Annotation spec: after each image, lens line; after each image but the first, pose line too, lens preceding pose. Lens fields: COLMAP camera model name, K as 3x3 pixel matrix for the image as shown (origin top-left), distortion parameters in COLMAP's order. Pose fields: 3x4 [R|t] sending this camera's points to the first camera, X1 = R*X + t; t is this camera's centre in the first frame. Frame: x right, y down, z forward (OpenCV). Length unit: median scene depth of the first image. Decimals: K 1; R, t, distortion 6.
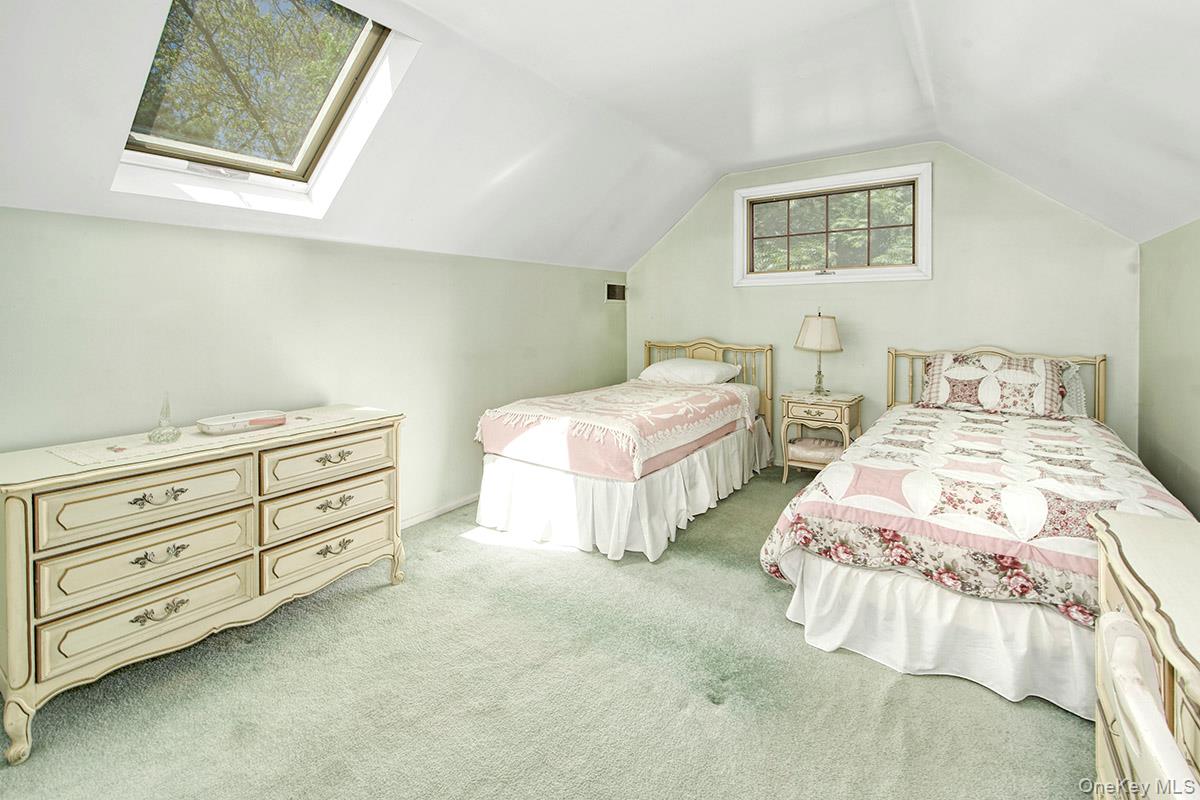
lens RADIAL K [[536.4, 0, 602.2], [0, 536.4, 337.4], [0, 0, 1]] dist [-0.000585, -0.000653]
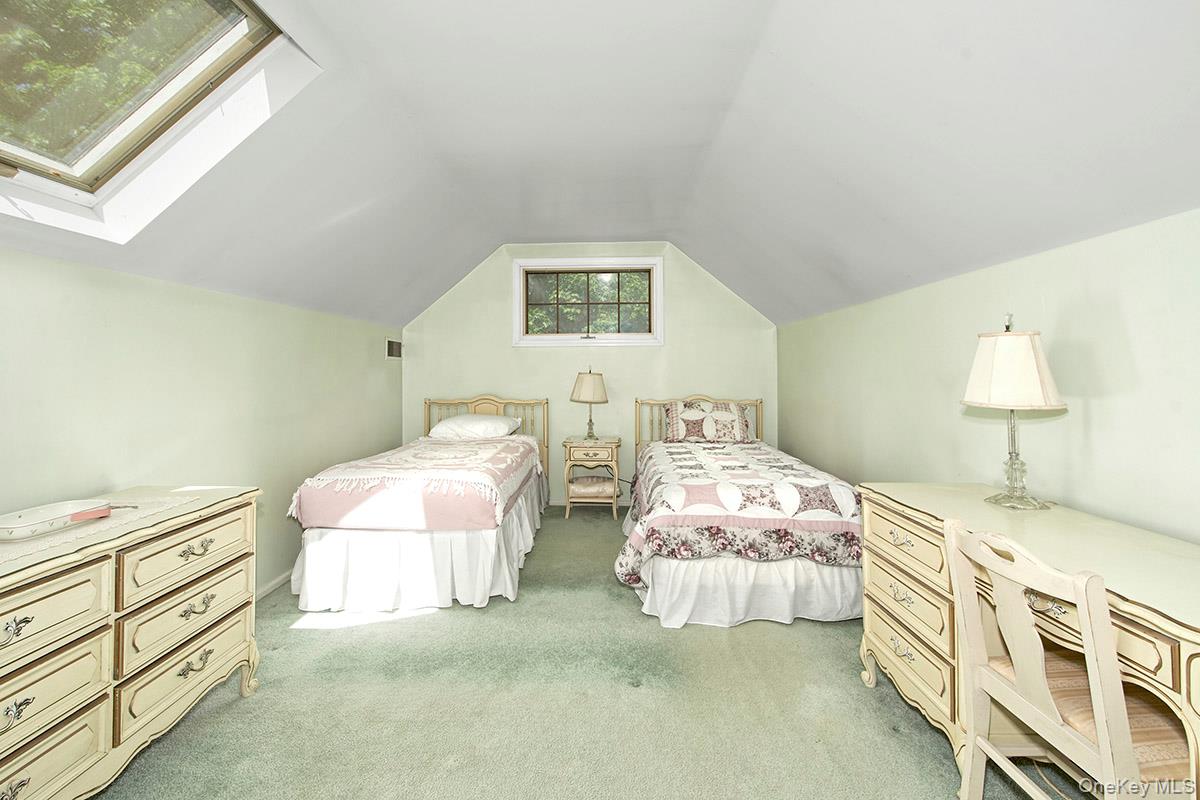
lens RADIAL K [[530.4, 0, 590.5], [0, 530.4, 381.7], [0, 0, 1]] dist [0.009379, -0.006395]
pose [[0.840015, -0.008429, 0.542498, -0.410267], [0.023171, 0.999524, -0.020349, 0.005050], [-0.542068, 0.029664, 0.839811, 0.009854]]
